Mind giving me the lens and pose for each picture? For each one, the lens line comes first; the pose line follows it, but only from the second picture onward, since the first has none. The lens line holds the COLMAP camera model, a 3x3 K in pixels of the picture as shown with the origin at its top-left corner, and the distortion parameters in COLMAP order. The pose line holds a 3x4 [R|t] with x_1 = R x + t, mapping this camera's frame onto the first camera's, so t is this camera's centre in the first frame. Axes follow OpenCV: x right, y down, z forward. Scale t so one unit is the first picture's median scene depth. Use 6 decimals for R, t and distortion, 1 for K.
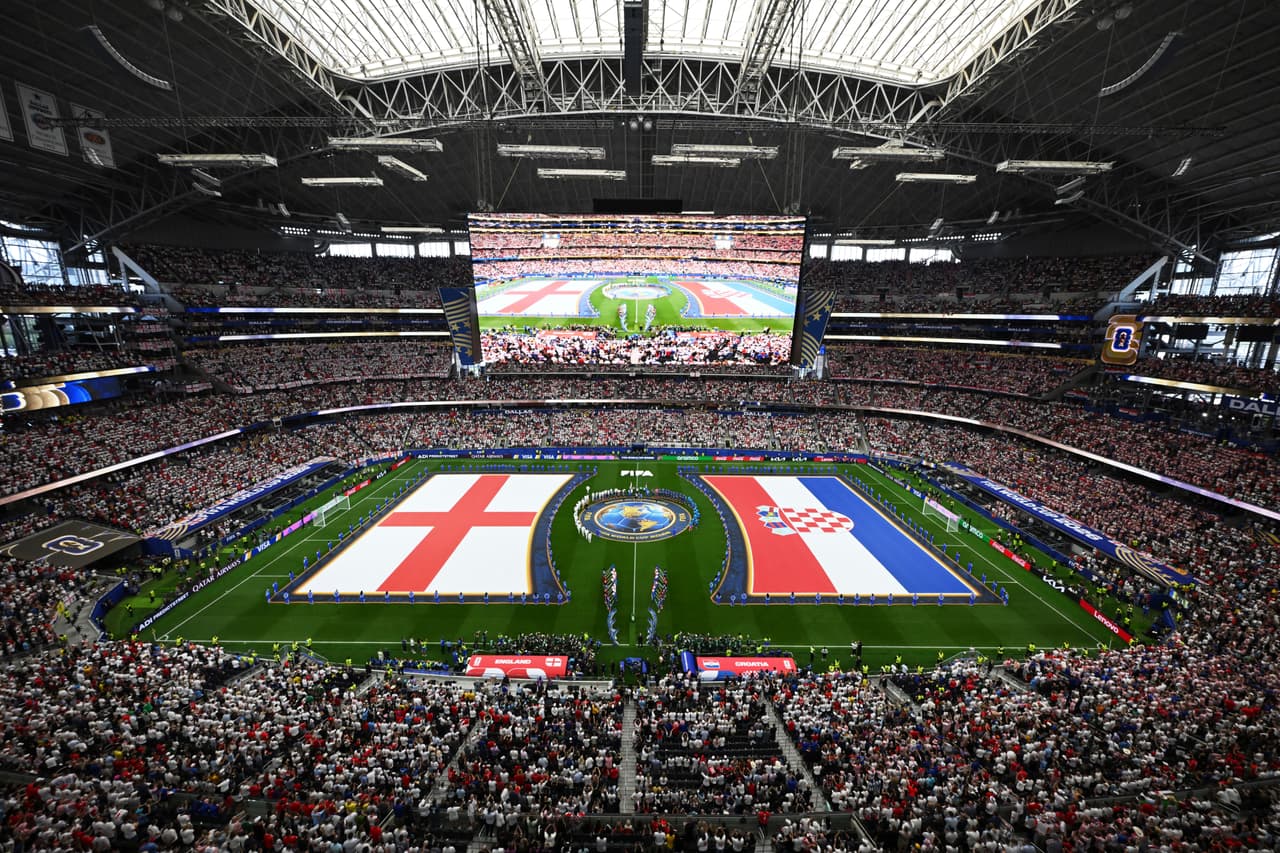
lens RADIAL K [[507.3, 0, 640.0], [0, 507.3, 426.5], [0, 0, 1]] dist [0.000595, 0.000147]
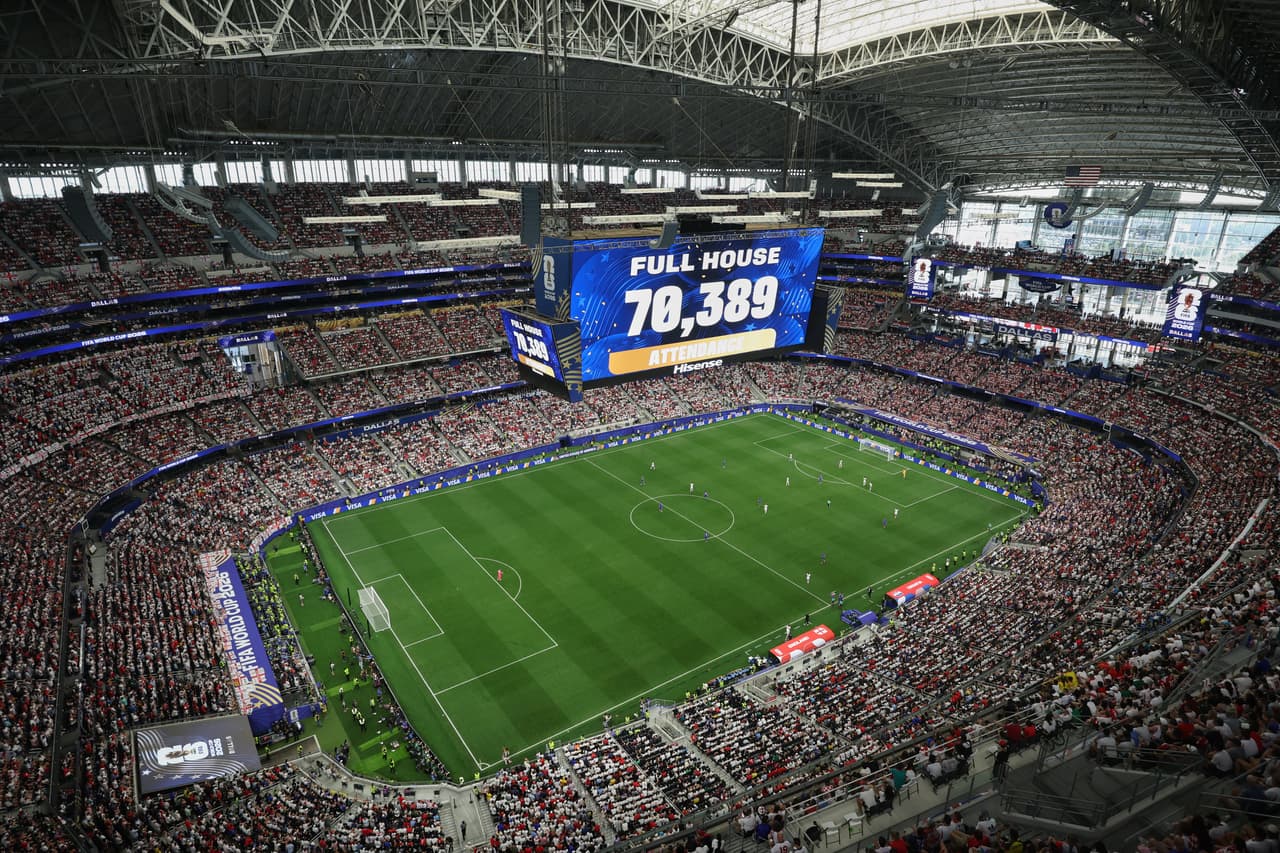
lens RADIAL K [[736.4, 0, 640.0], [0, 736.4, 426.5], [0, 0, 1]] dist [0.002886, -0.000499]
pose [[0.814660, -0.198450, 0.544928, -0.690526], [0.126583, 0.977821, 0.166860, -0.203090], [-0.565955, -0.066955, 0.821713, -0.129408]]
